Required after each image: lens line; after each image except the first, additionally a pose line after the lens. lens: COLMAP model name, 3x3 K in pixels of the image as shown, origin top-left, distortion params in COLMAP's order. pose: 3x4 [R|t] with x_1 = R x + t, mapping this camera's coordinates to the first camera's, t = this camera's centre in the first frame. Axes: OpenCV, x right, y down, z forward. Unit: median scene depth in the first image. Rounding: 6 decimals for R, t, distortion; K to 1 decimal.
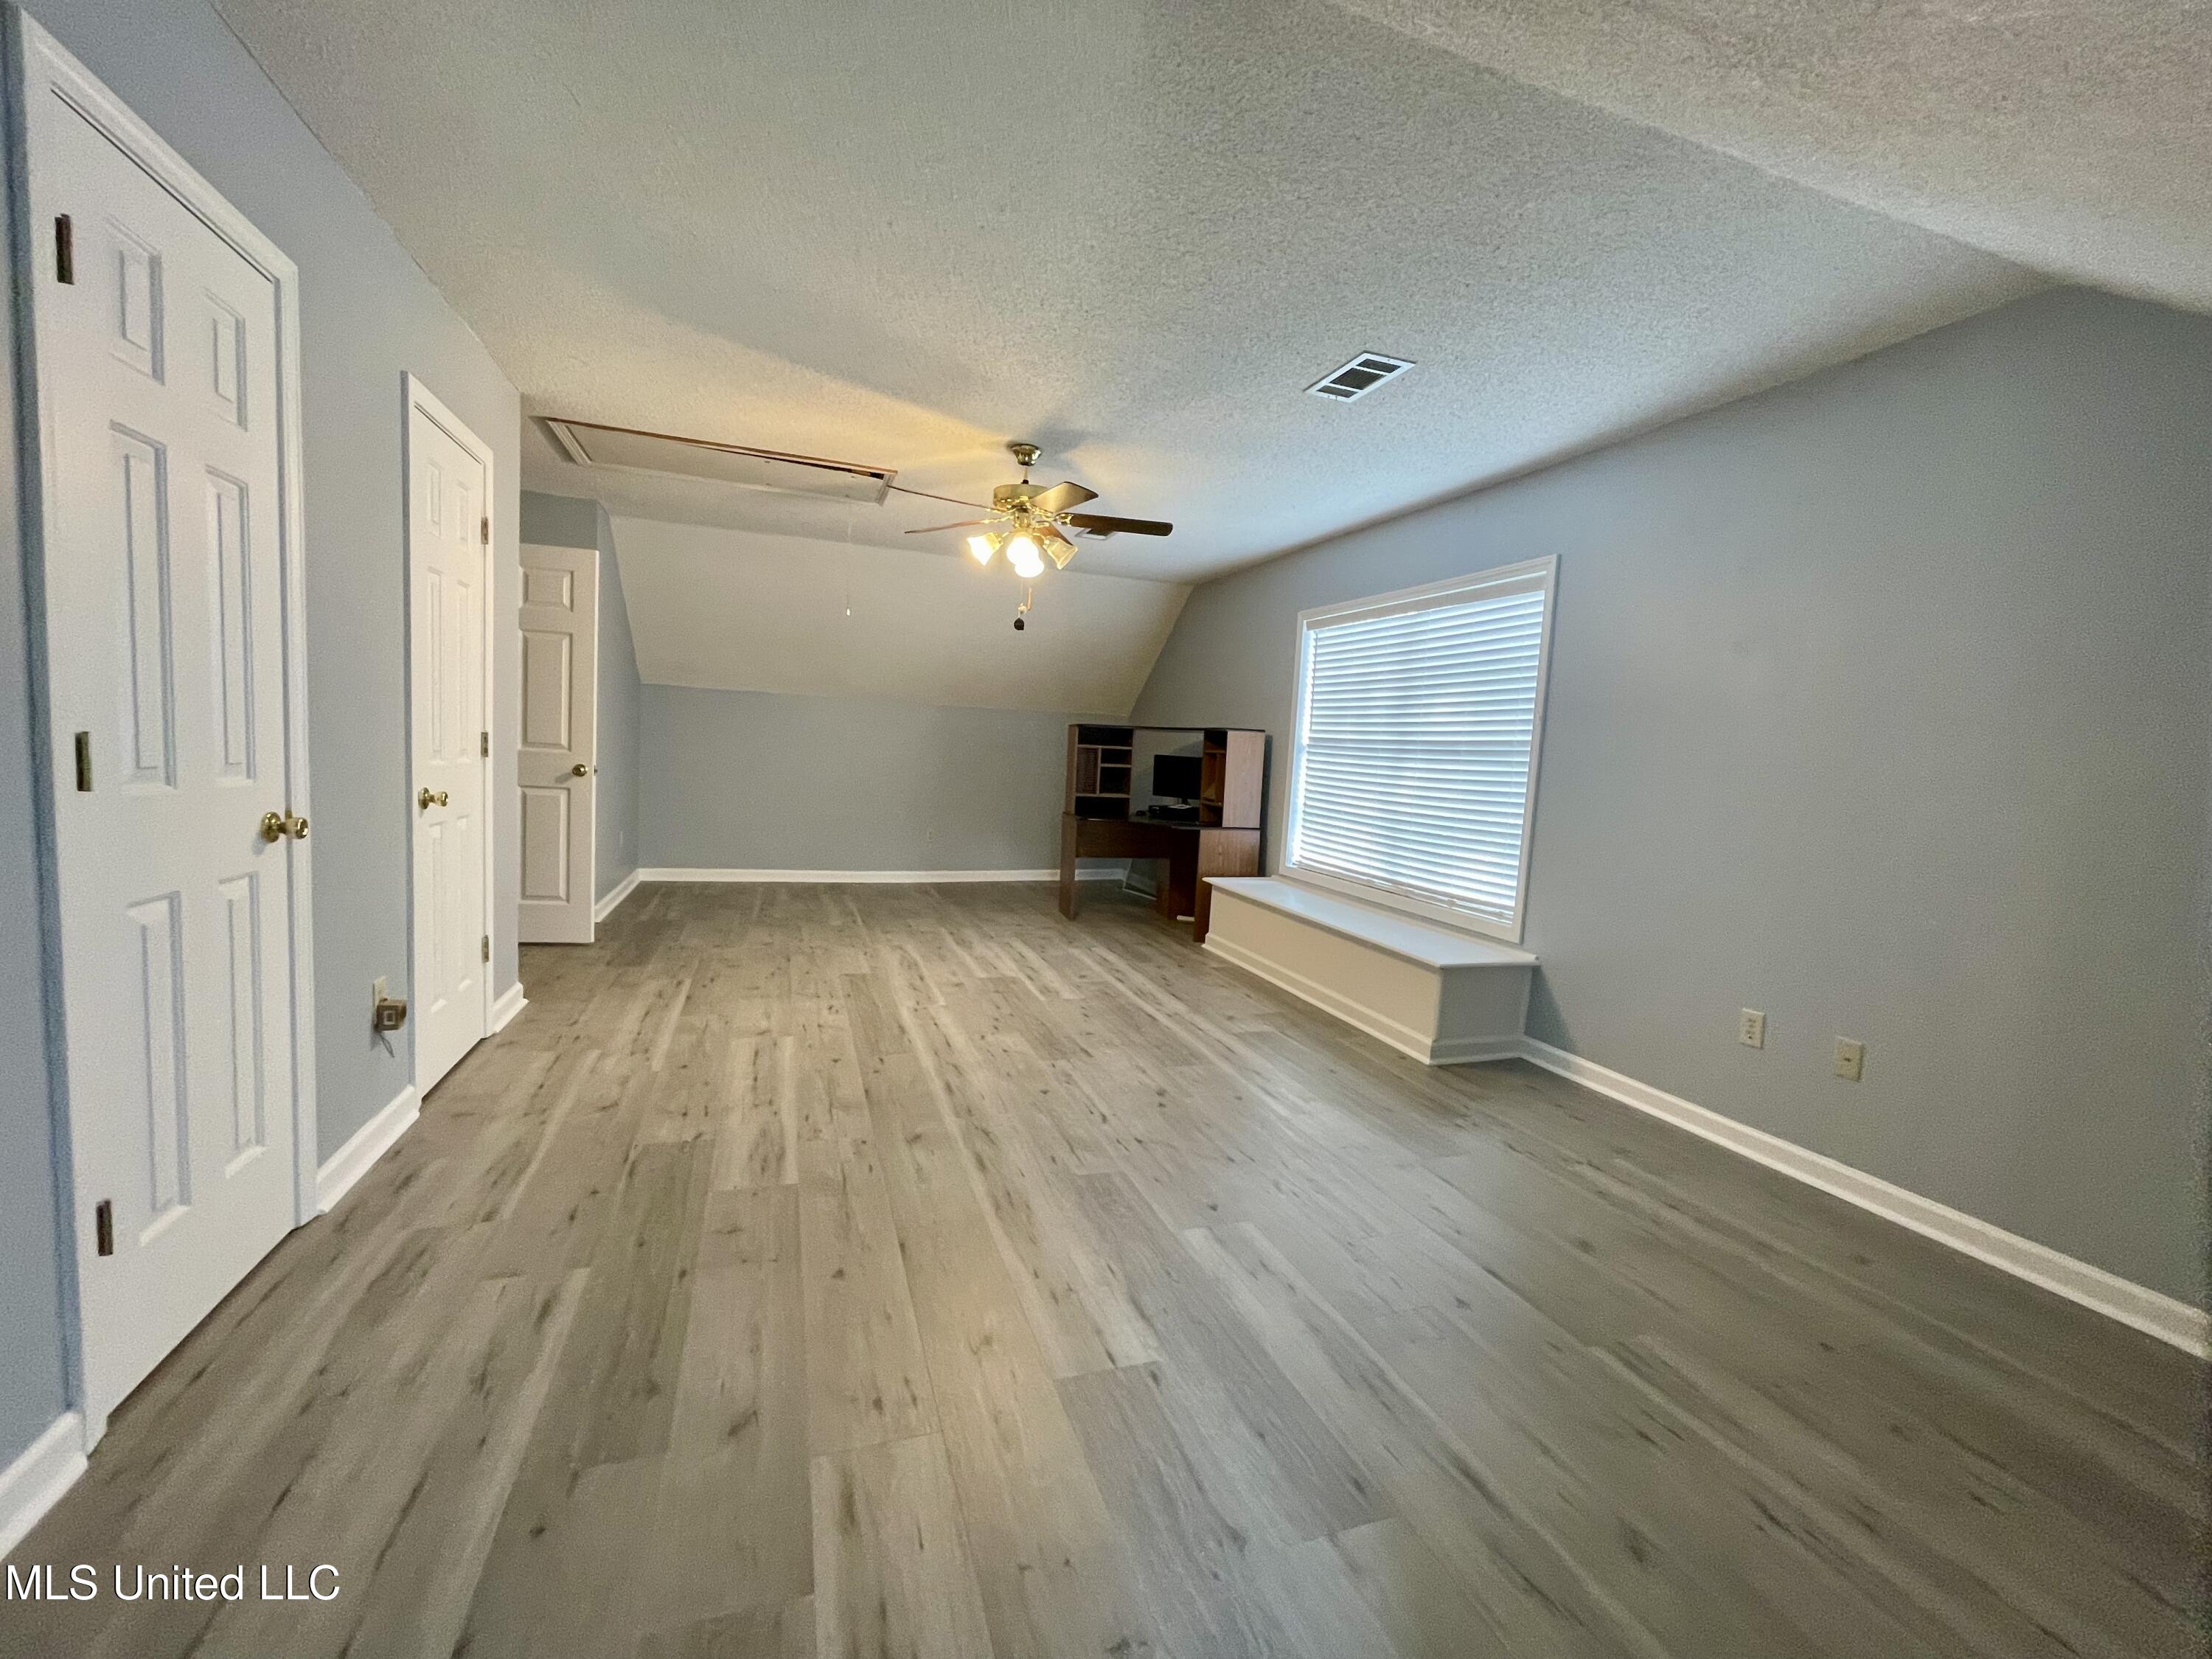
lens RADIAL K [[888.4, 0, 1092.8], [0, 888.4, 822.3], [0, 0, 1]] dist [0.001582, 0.000062]
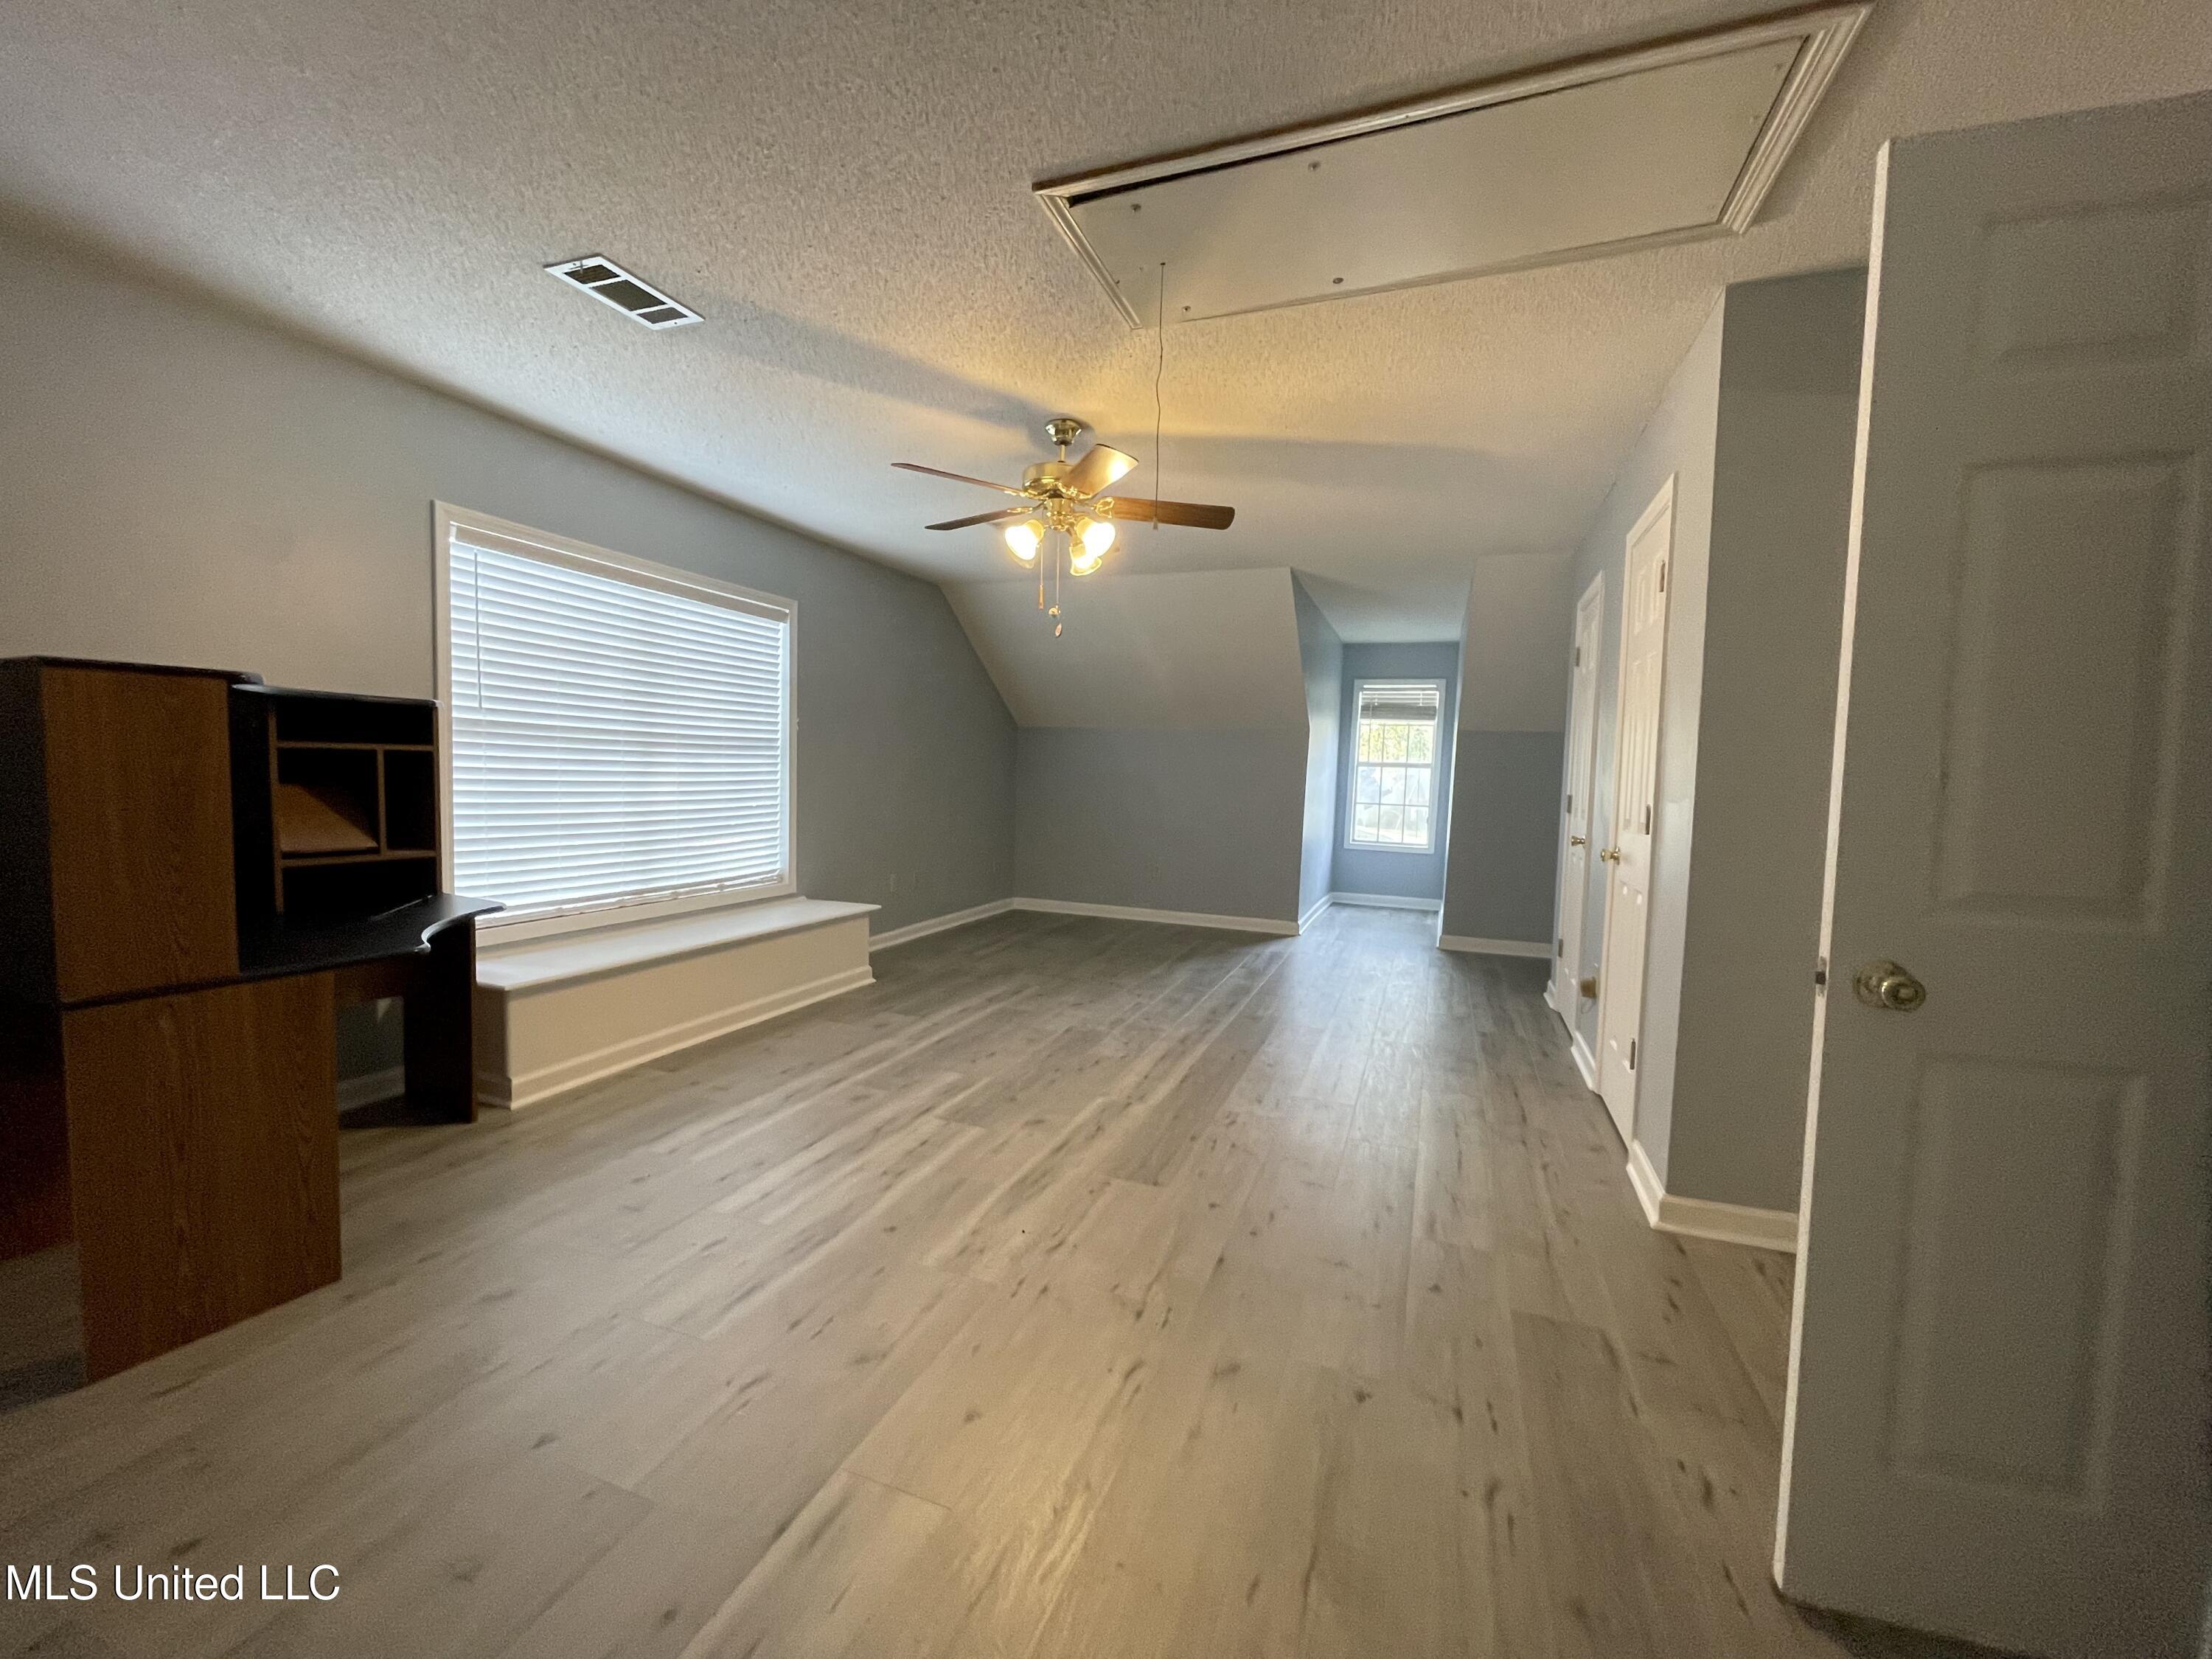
lens RADIAL K [[888.4, 0, 1097.4], [0, 888.4, 831.8], [0, 0, 1]] dist [0.001582, 0.000062]
pose [[-0.763803, -0.116957, 0.634765, -0.645711], [-0.012796, 0.985997, 0.166274, -0.166867], [-0.645323, 0.118878, -0.754603, 1.574717]]
